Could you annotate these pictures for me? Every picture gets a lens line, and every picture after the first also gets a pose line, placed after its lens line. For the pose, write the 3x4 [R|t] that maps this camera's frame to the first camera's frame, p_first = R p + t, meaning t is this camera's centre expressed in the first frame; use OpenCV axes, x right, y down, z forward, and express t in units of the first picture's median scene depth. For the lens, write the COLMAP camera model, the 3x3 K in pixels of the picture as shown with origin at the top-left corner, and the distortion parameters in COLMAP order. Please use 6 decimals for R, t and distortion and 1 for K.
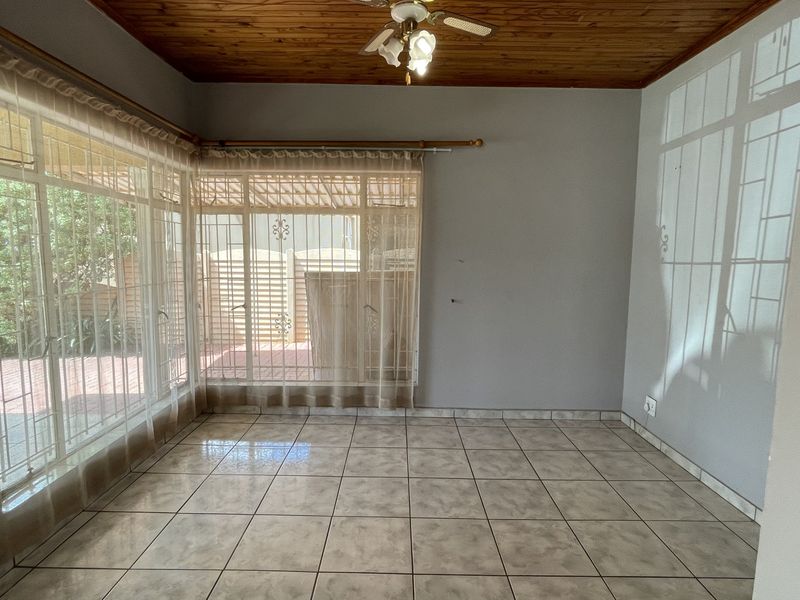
lens RADIAL K [[437.8, 0, 396.7], [0, 437.8, 301.0], [0, 0, 1]] dist [-0.004779, 0.002468]
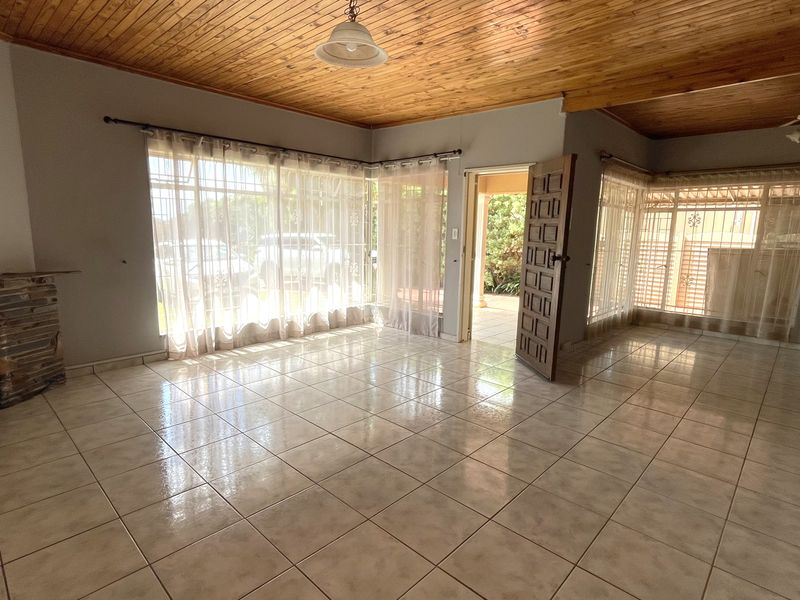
lens RADIAL K [[437.8, 0, 396.7], [0, 437.8, 301.0], [0, 0, 1]] dist [-0.004779, 0.002468]
pose [[0.730613, 0.116007, -0.672865, 0.051284], [-0.088013, 0.993241, 0.075675, 0.110364], [0.677095, 0.003932, 0.735885, -0.977931]]
